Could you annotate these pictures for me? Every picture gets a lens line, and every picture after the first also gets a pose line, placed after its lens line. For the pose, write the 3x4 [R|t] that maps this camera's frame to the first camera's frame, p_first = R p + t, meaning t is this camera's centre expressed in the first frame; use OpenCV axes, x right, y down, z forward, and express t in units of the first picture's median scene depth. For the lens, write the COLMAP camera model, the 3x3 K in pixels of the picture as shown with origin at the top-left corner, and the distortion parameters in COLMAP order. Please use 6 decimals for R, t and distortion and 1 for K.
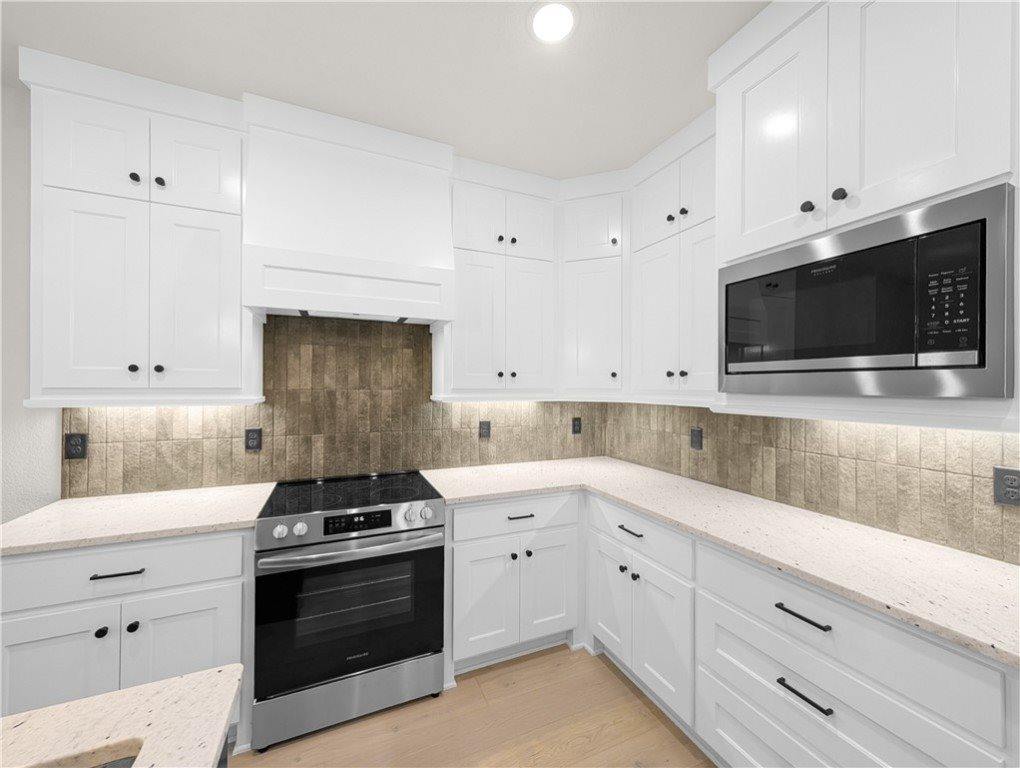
lens RADIAL K [[395.5, 0, 506.1], [0, 395.5, 383.6], [0, 0, 1]] dist [0.000587, -0.000442]
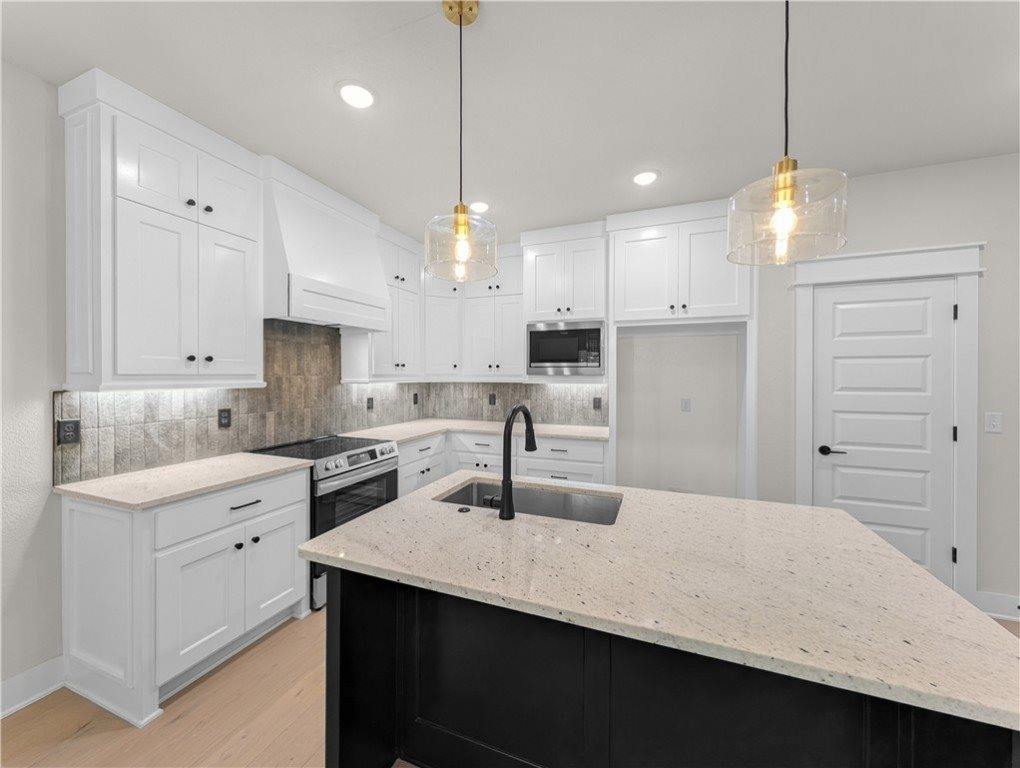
lens RADIAL K [[395.5, 0, 511.8], [0, 395.5, 378.1], [0, 0, 1]] dist [0.000587, -0.000442]
pose [[0.702696, -0.010973, 0.711406, -0.897571], [-0.000892, 0.999867, 0.016303, 0.001336], [-0.711490, -0.012091, 0.702593, -0.460867]]
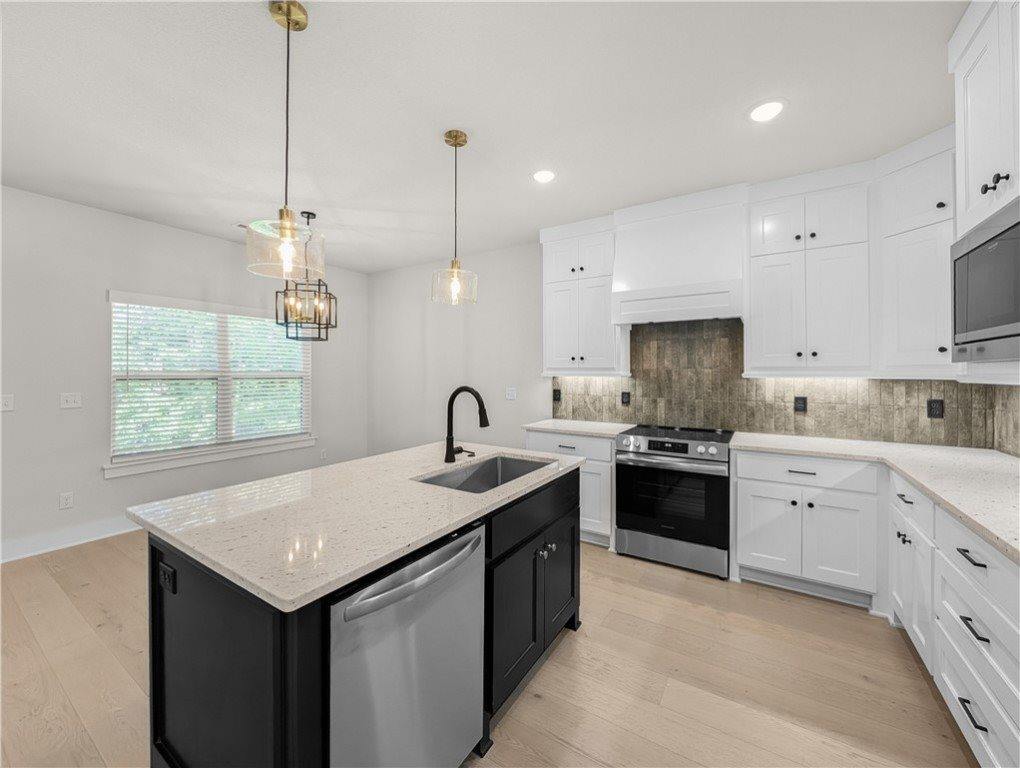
lens RADIAL K [[395.5, 0, 513.8], [0, 395.5, 372.6], [0, 0, 1]] dist [0.000587, -0.000442]
pose [[0.566719, -0.004274, -0.823900, 0.521659], [0.003892, 0.999989, -0.002511, 0.033323], [0.823902, -0.001784, 0.566730, -0.392943]]
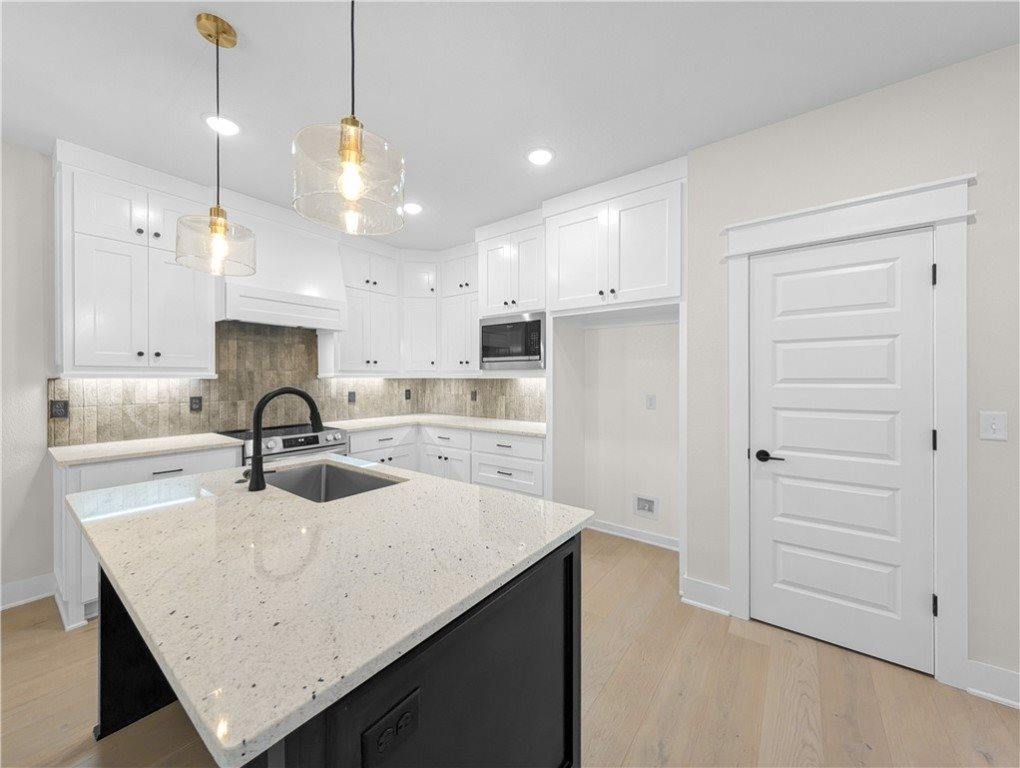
lens RADIAL K [[395.5, 0, 512.4], [0, 395.5, 380.3], [0, 0, 1]] dist [0.000587, -0.000442]
pose [[0.867974, -0.009167, 0.496526, -0.356216], [0.003533, 0.999918, 0.012286, 0.041386], [-0.496598, -0.008910, 0.867935, -0.871186]]
